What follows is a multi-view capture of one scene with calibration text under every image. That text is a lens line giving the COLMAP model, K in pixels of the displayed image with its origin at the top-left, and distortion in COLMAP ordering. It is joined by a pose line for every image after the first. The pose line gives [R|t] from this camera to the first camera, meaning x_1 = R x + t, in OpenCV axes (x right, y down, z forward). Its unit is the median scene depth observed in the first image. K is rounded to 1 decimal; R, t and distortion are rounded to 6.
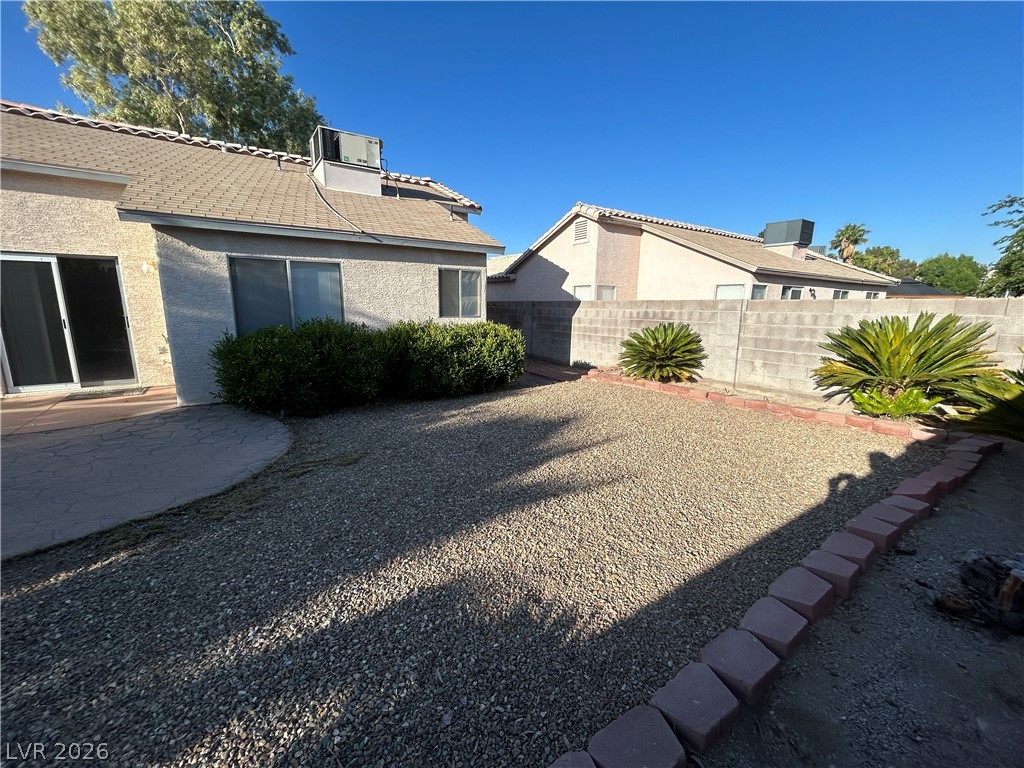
lens RADIAL K [[412.5, 0, 511.7], [0, 412.5, 385.3], [0, 0, 1]] dist [0.000440, 0.000538]
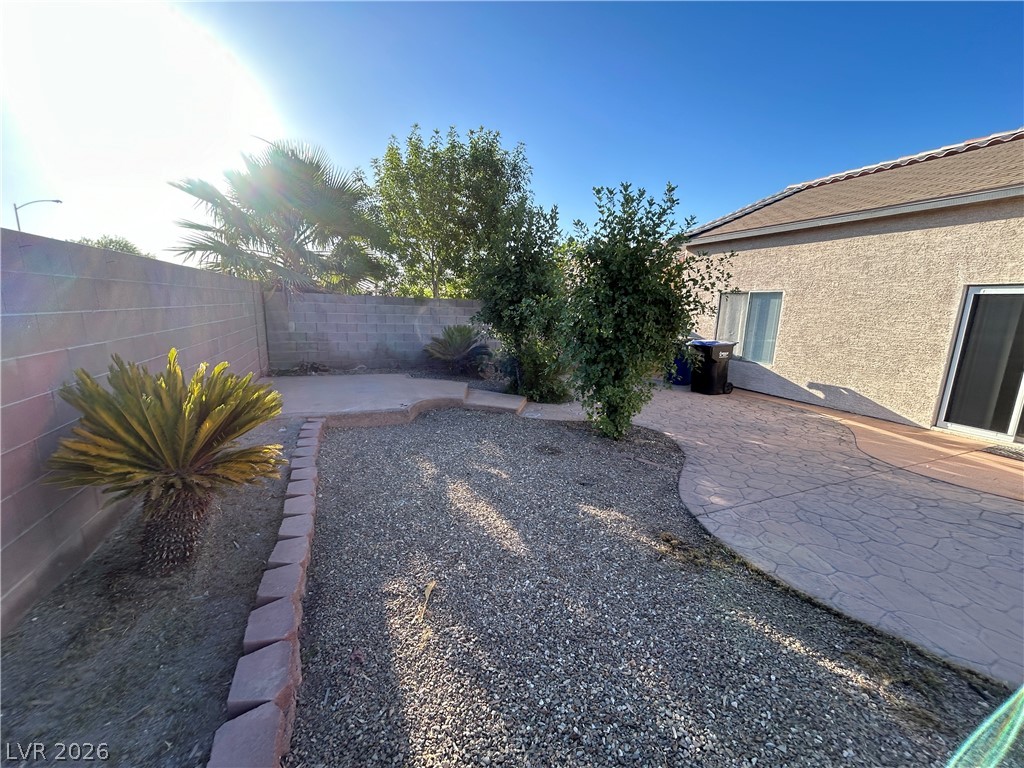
lens RADIAL K [[412.5, 0, 511.1], [0, 412.5, 382.0], [0, 0, 1]] dist [0.000440, 0.000538]
pose [[-0.198613, 0.161134, -0.966741, -0.056712], [-0.228506, 0.951595, 0.205555, -0.050750], [0.953068, 0.261732, -0.152179, 0.132672]]
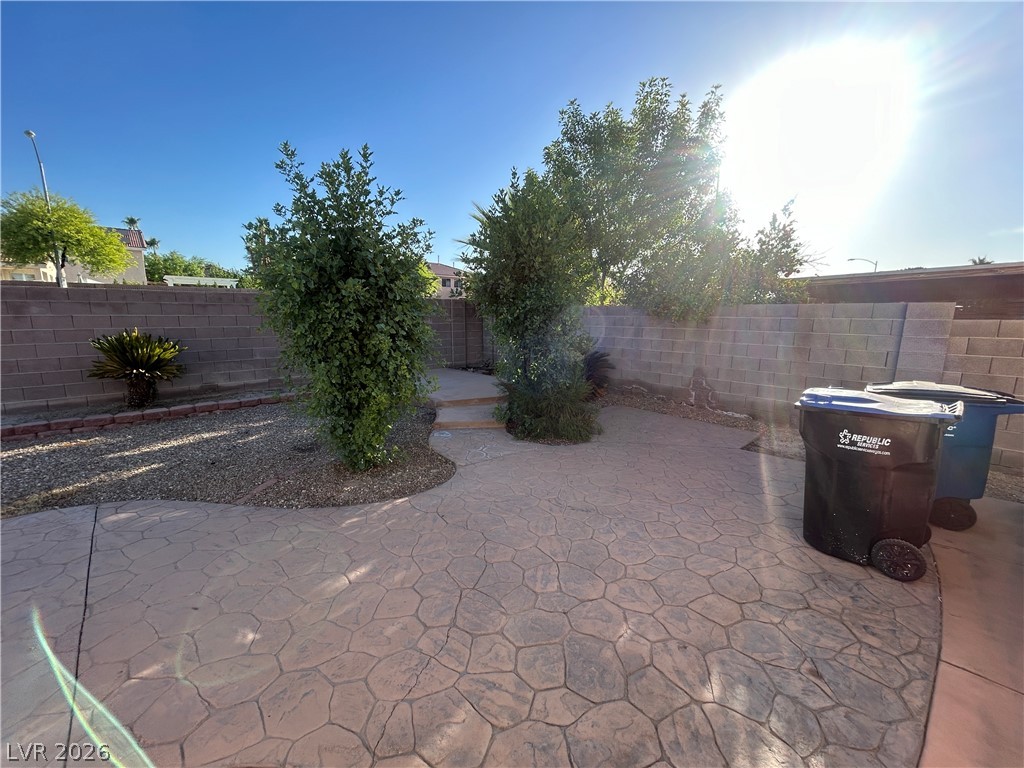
lens RADIAL K [[412.5, 0, 510.8], [0, 412.5, 387.6], [0, 0, 1]] dist [0.000440, 0.000538]
pose [[-0.987612, 0.007502, -0.156737, -1.000608], [-0.051547, 0.927915, 0.369210, -0.195418], [0.148208, 0.372716, -0.916033, 0.813184]]
